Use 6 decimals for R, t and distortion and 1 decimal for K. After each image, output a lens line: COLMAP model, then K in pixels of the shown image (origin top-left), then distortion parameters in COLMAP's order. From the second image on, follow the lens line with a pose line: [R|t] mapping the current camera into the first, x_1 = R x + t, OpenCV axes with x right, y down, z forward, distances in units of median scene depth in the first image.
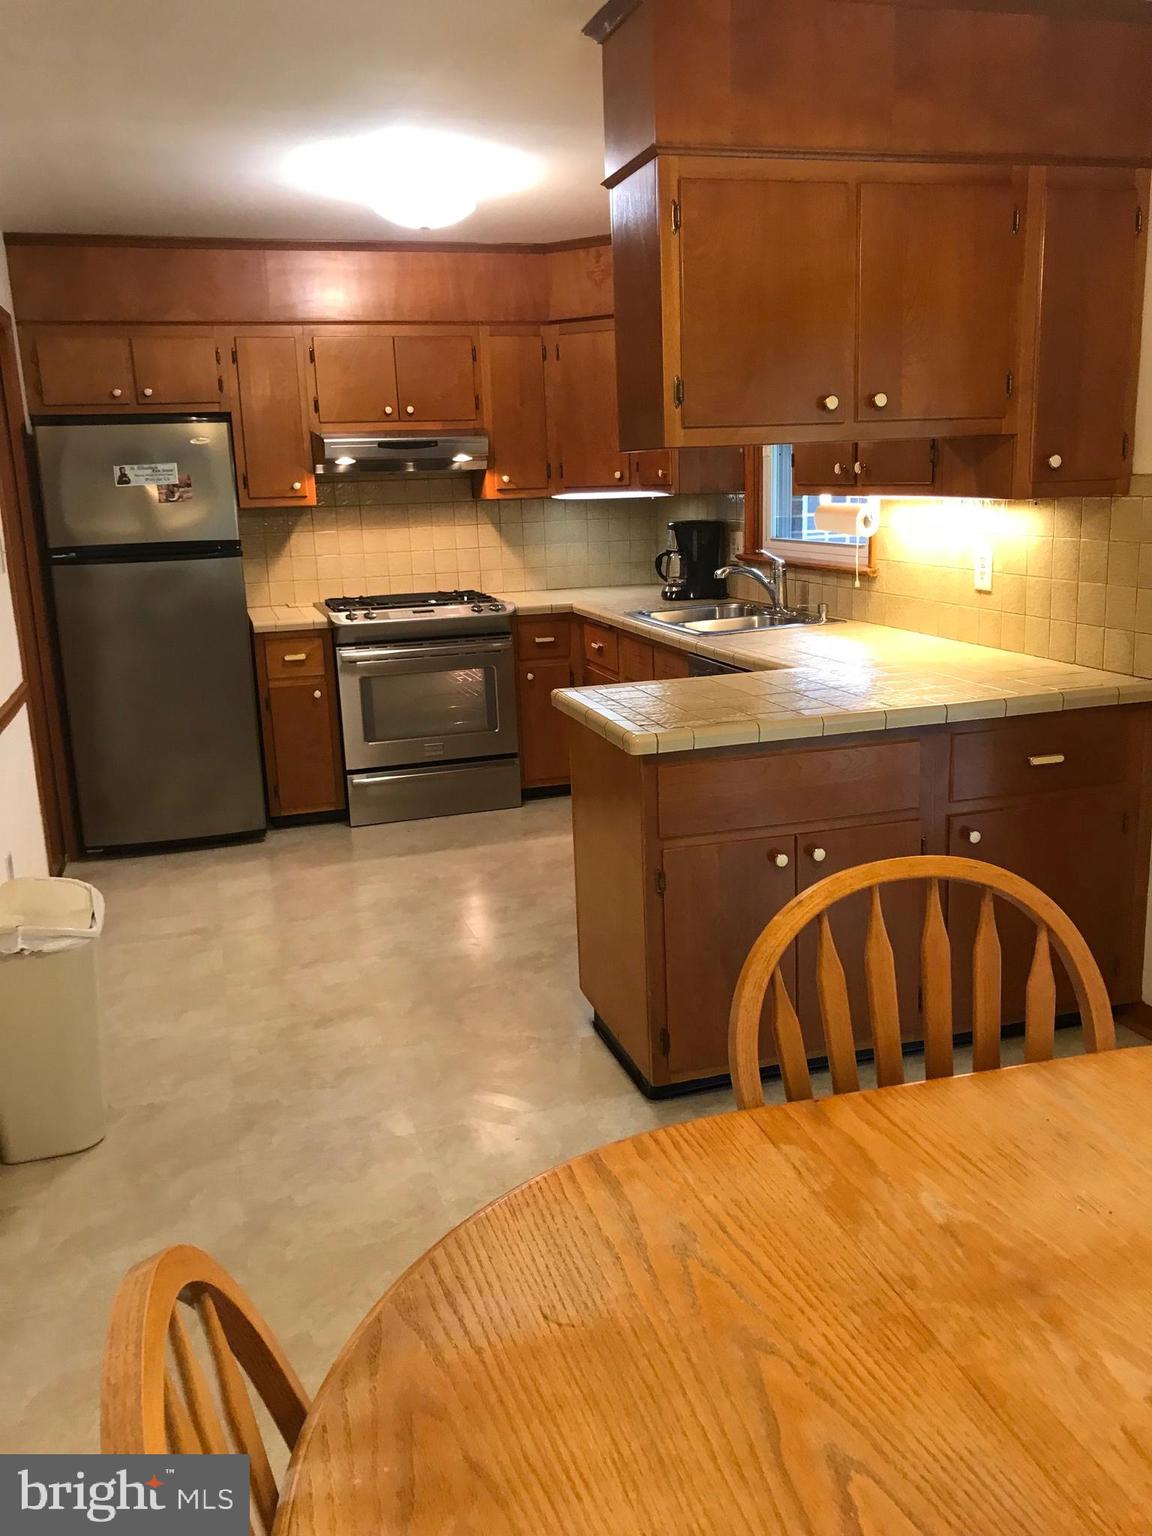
lens RADIAL K [[1265.7, 0, 622.1], [0, 1265.7, 767.5], [0, 0, 1]] dist [0.004912, -0.000351]
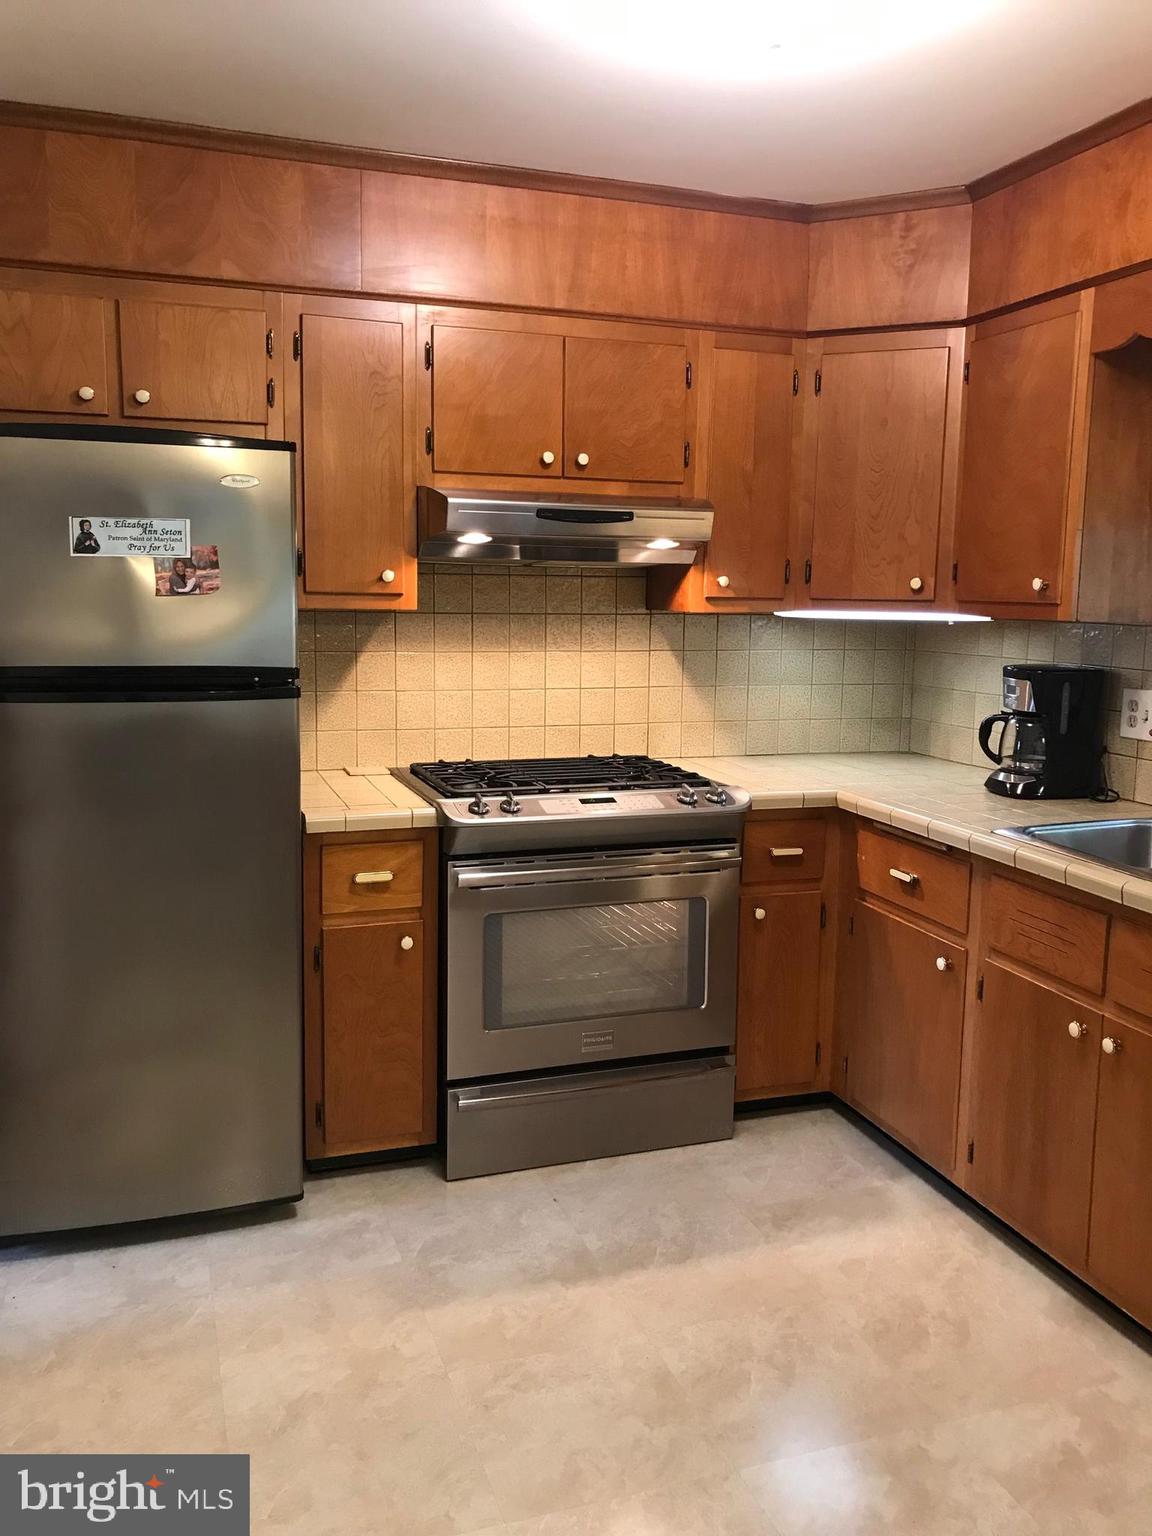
lens RADIAL K [[1211.6, 0, 604.5], [0, 1211.6, 770.4], [0, 0, 1]] dist [0.000803, 0.000928]
pose [[0.998159, 0.041889, 0.043855, -0.179266], [-0.038408, 0.996259, -0.077414, -0.094980], [-0.046934, 0.075587, 0.996034, 0.451928]]
